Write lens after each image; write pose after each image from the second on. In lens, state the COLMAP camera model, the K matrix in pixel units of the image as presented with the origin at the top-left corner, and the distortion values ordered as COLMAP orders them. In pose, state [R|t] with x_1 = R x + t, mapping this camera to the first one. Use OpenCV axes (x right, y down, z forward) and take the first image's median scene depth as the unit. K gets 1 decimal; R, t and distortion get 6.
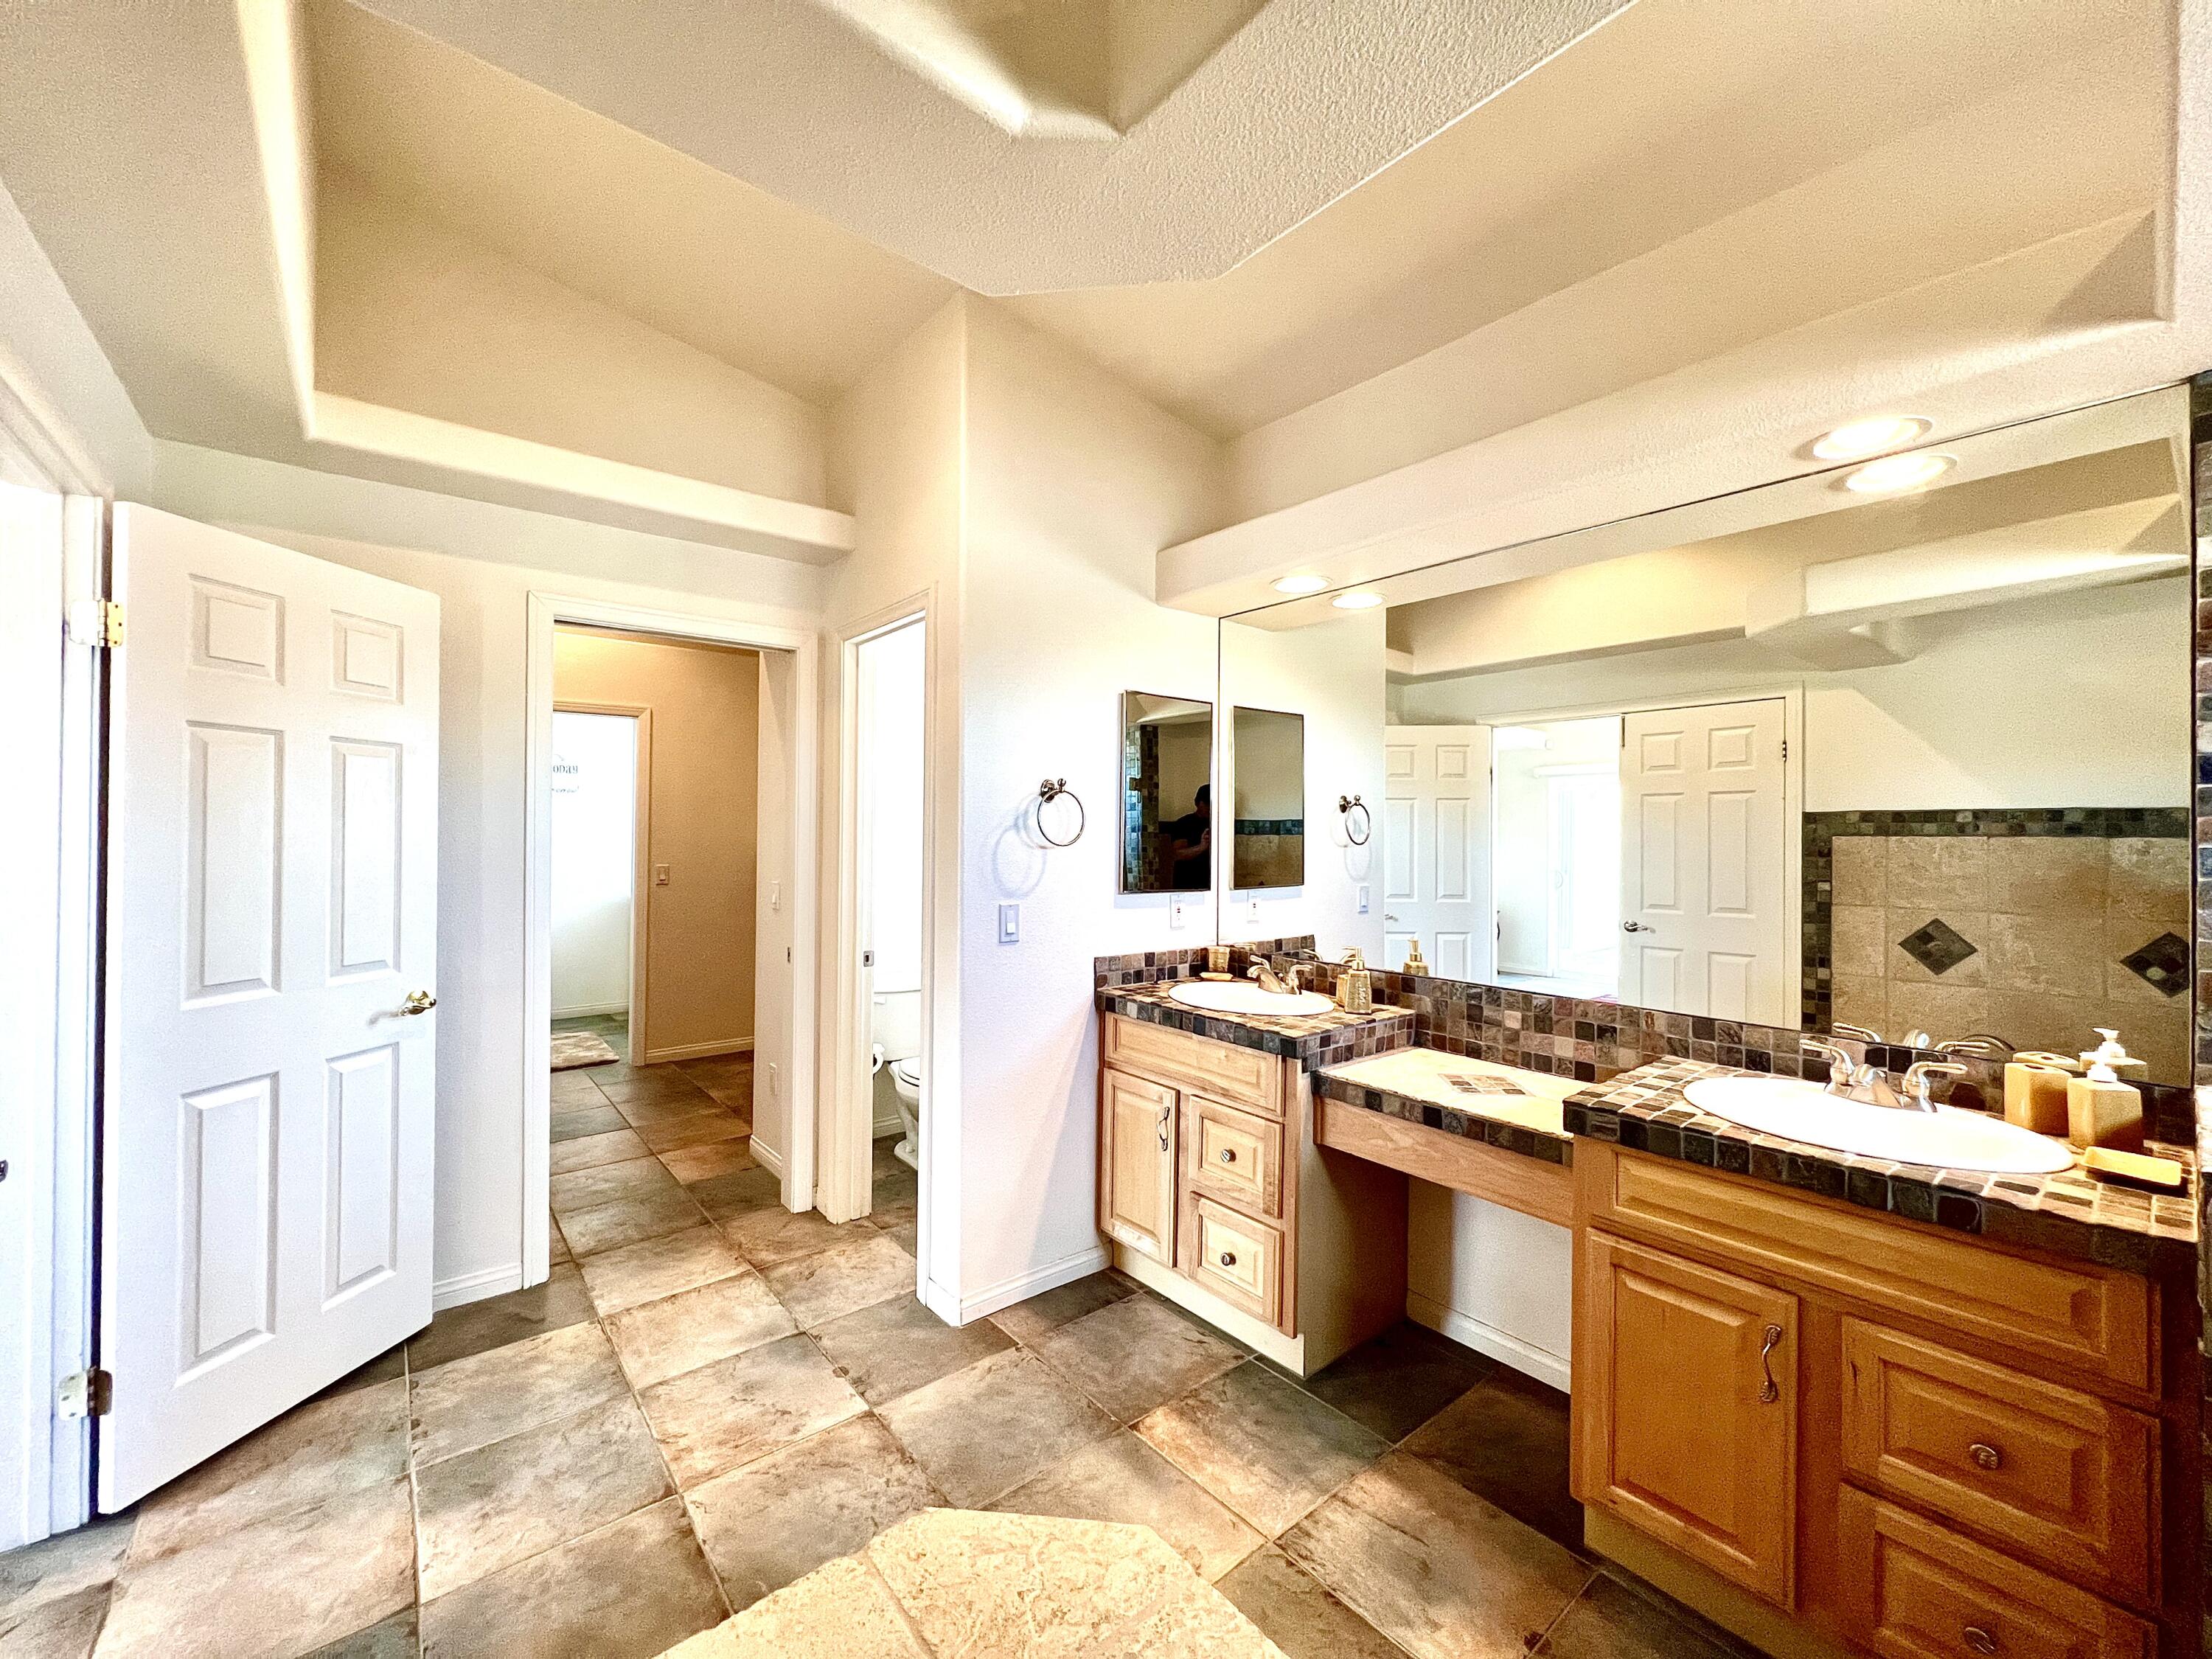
lens RADIAL K [[897.2, 0, 1111.3], [0, 897.2, 828.9], [0, 0, 1]] dist [-0.001441, -0.000609]
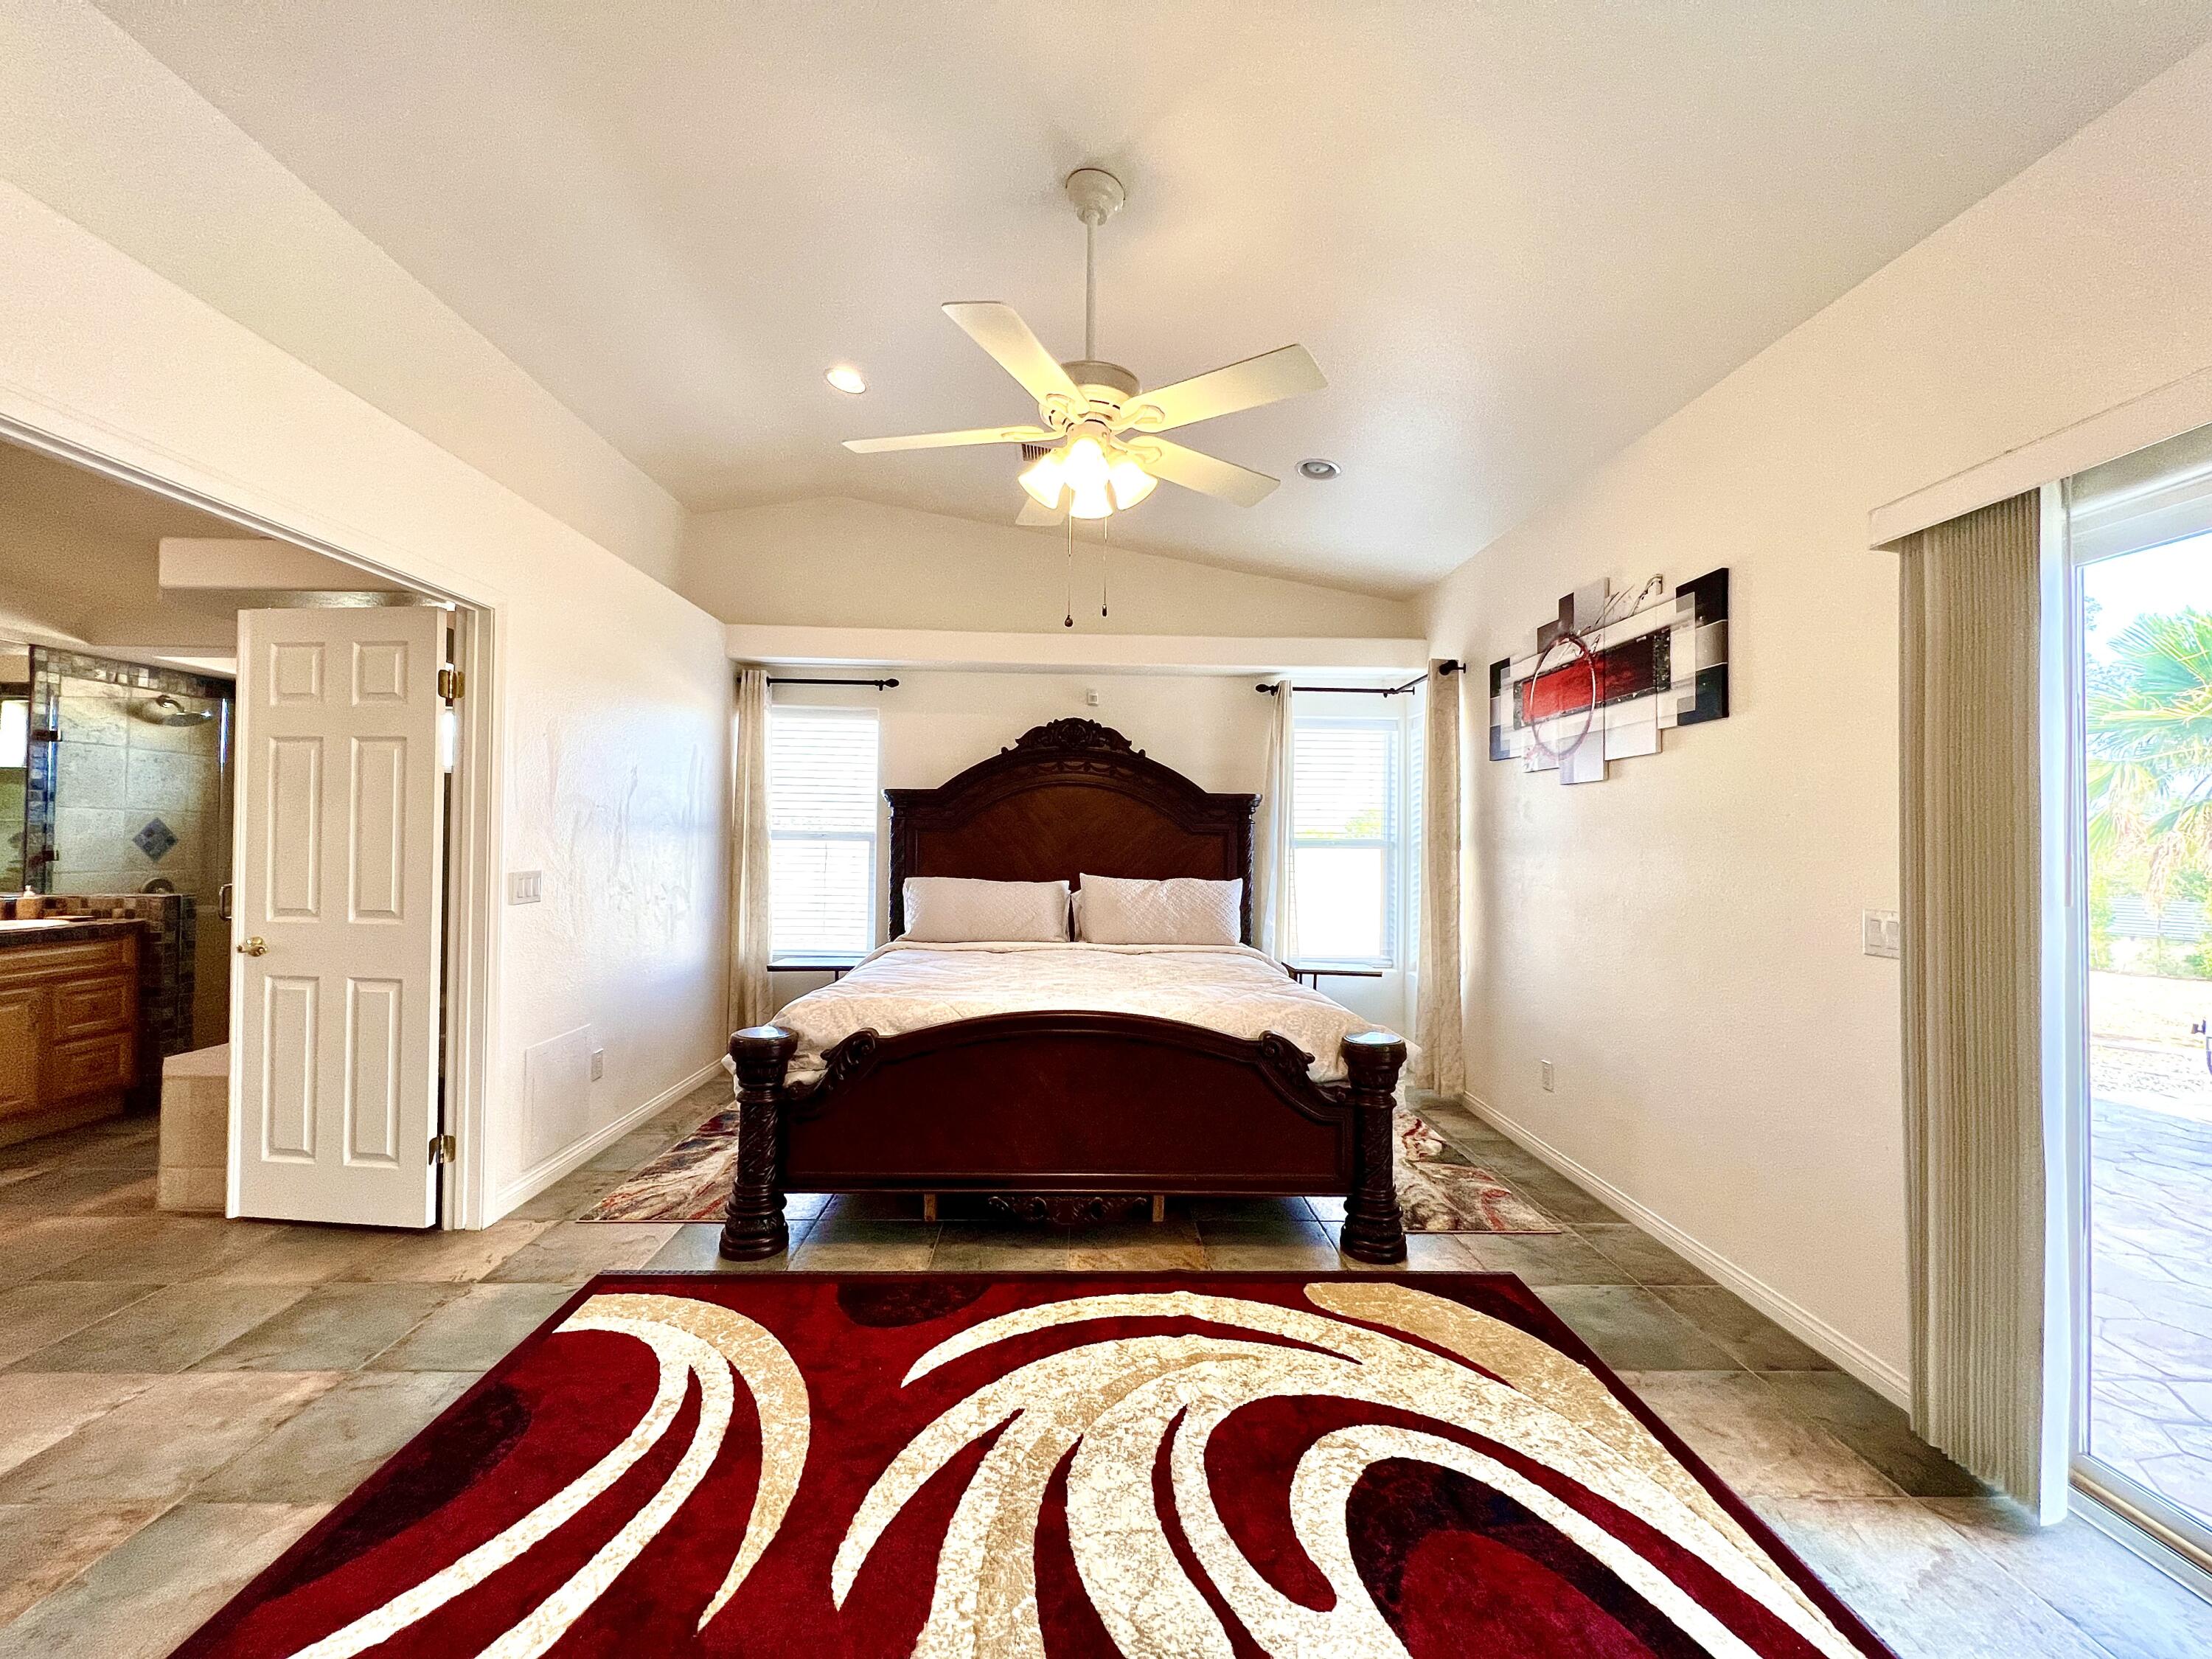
lens RADIAL K [[888.3, 0, 1096.9], [0, 888.3, 827.0], [0, 0, 1]] dist [-0.003992, -0.000116]
pose [[-0.793163, -0.002396, 0.609005, -1.346154], [-0.014236, 0.999792, -0.014608, 0.025224], [-0.608844, -0.020256, -0.793032, 0.491812]]
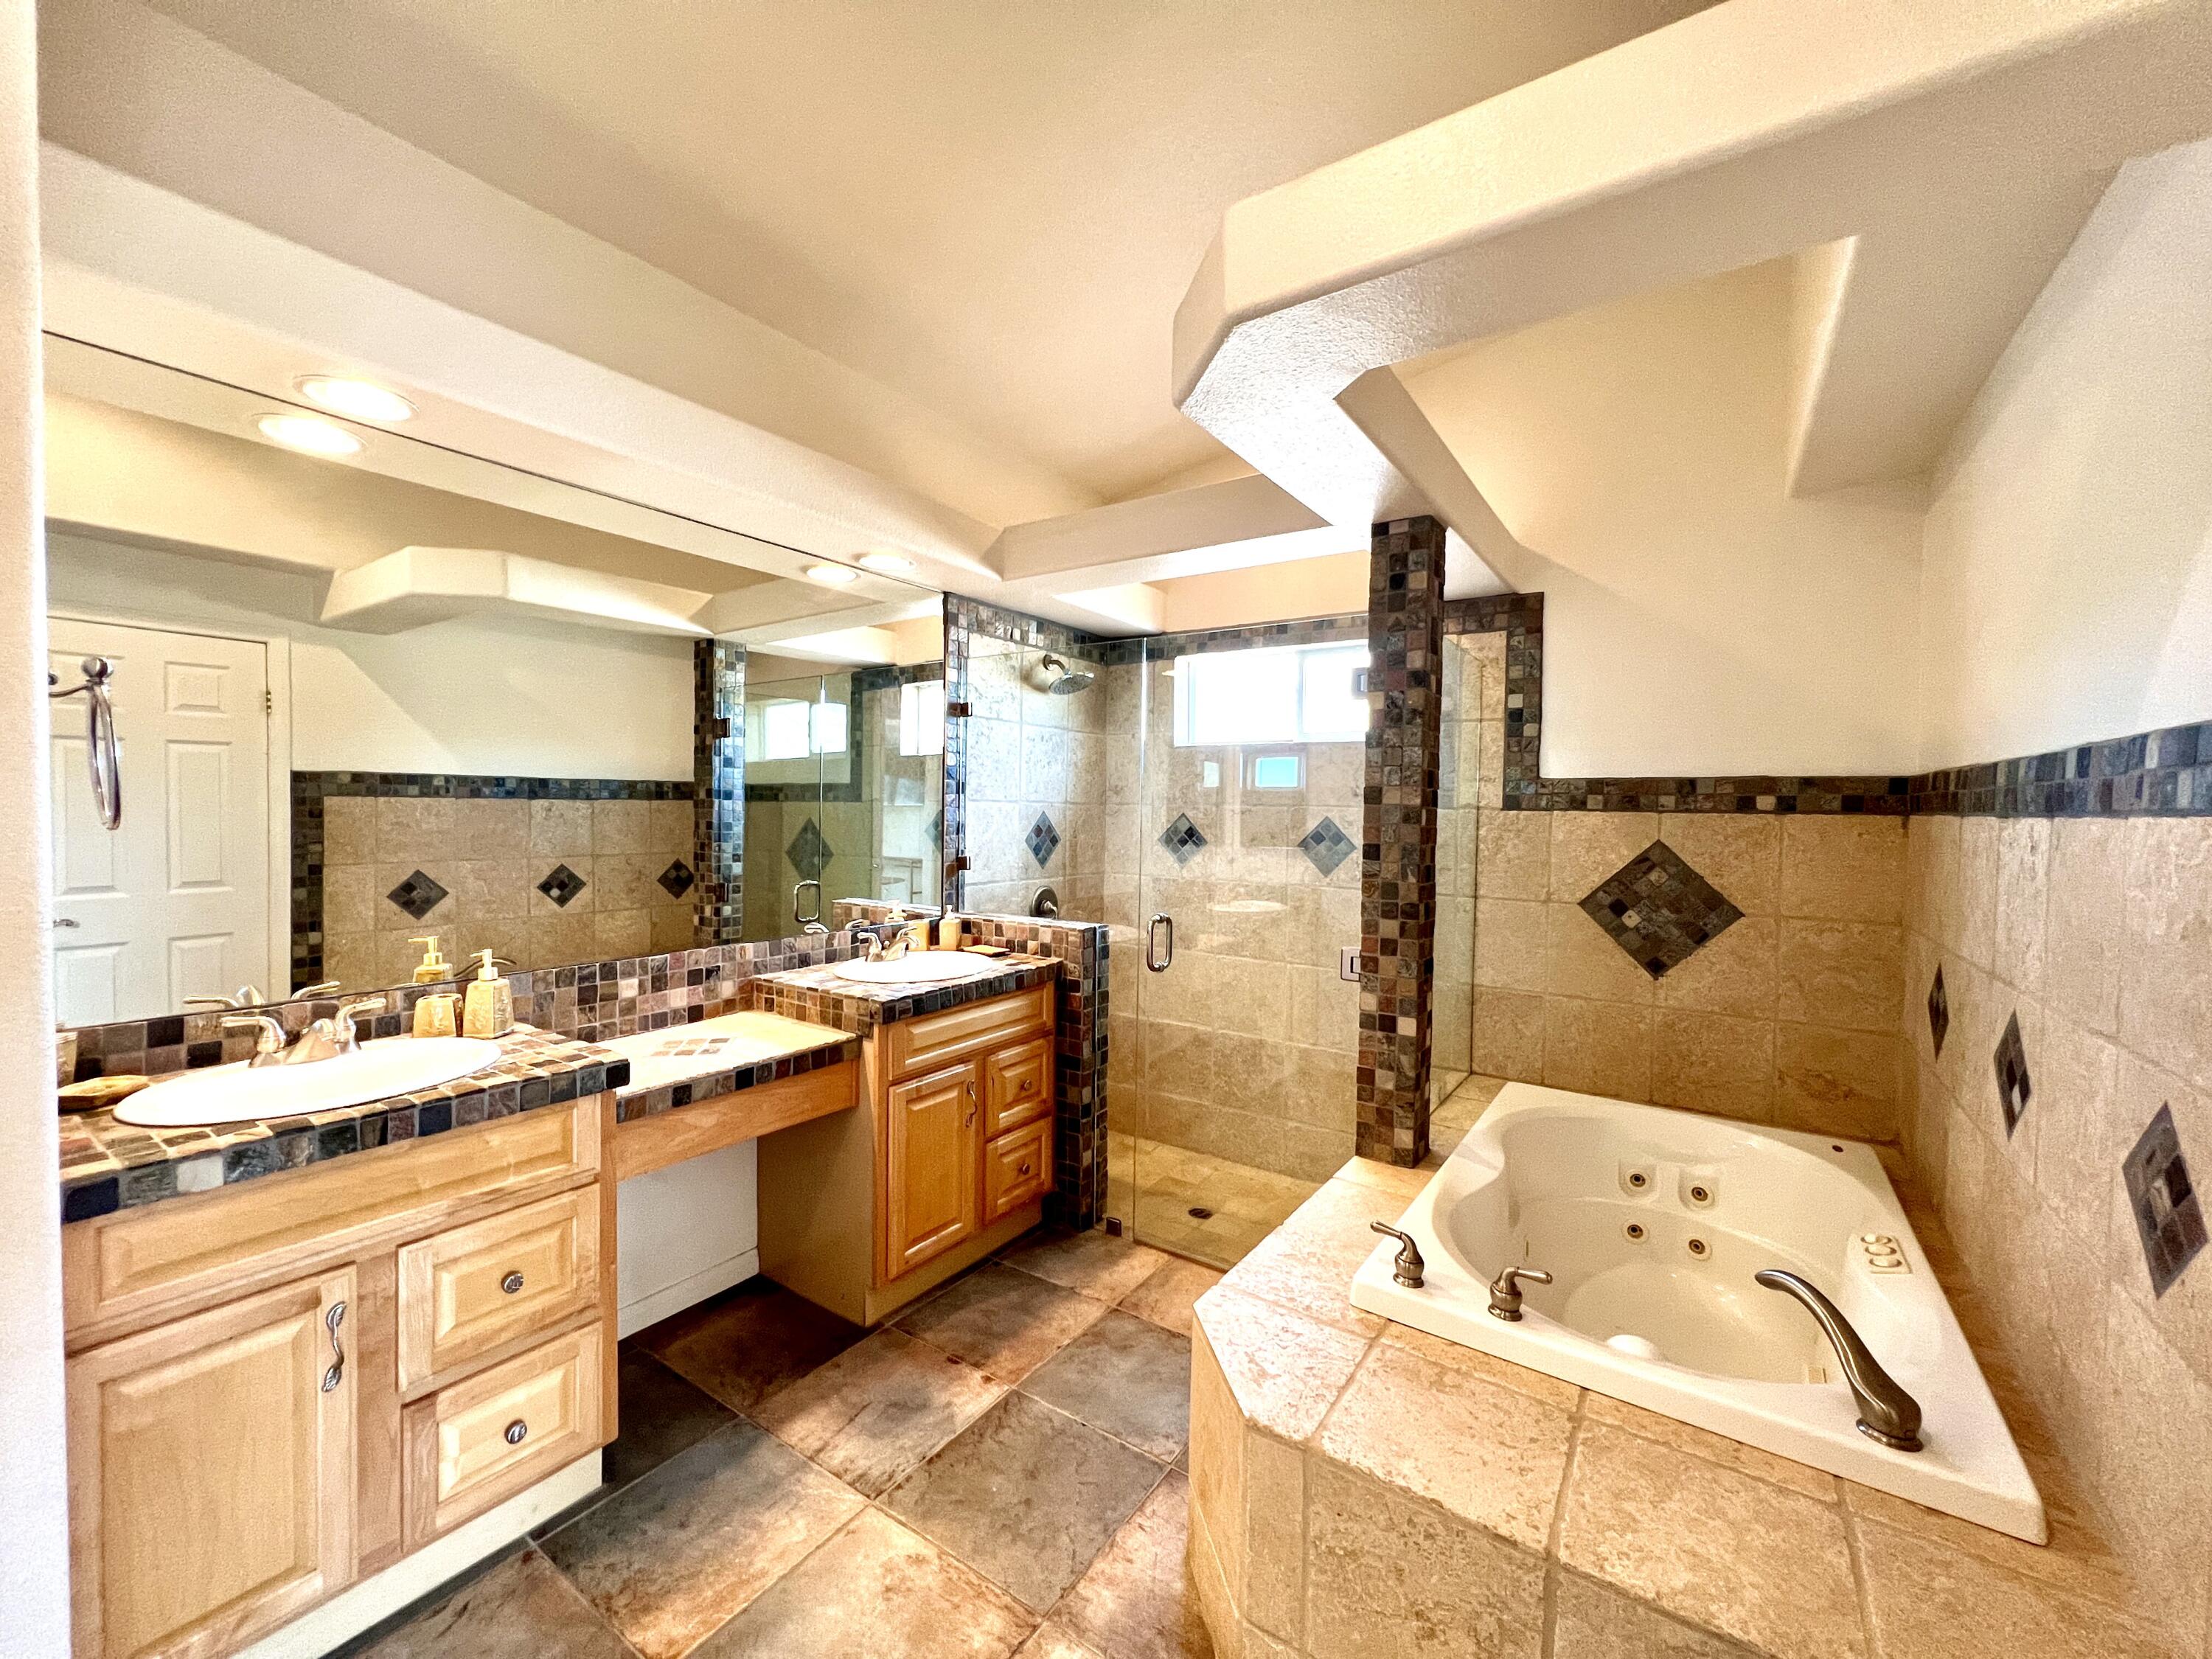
lens RADIAL K [[888.3, 0, 1092.6], [0, 888.3, 829.3], [0, 0, 1]] dist [-0.003992, -0.000116]
pose [[-0.276584, -0.033205, 0.960416, -0.423106], [-0.018483, 0.999402, 0.029230, 0.000303], [-0.960812, -0.009667, -0.277032, 0.534463]]
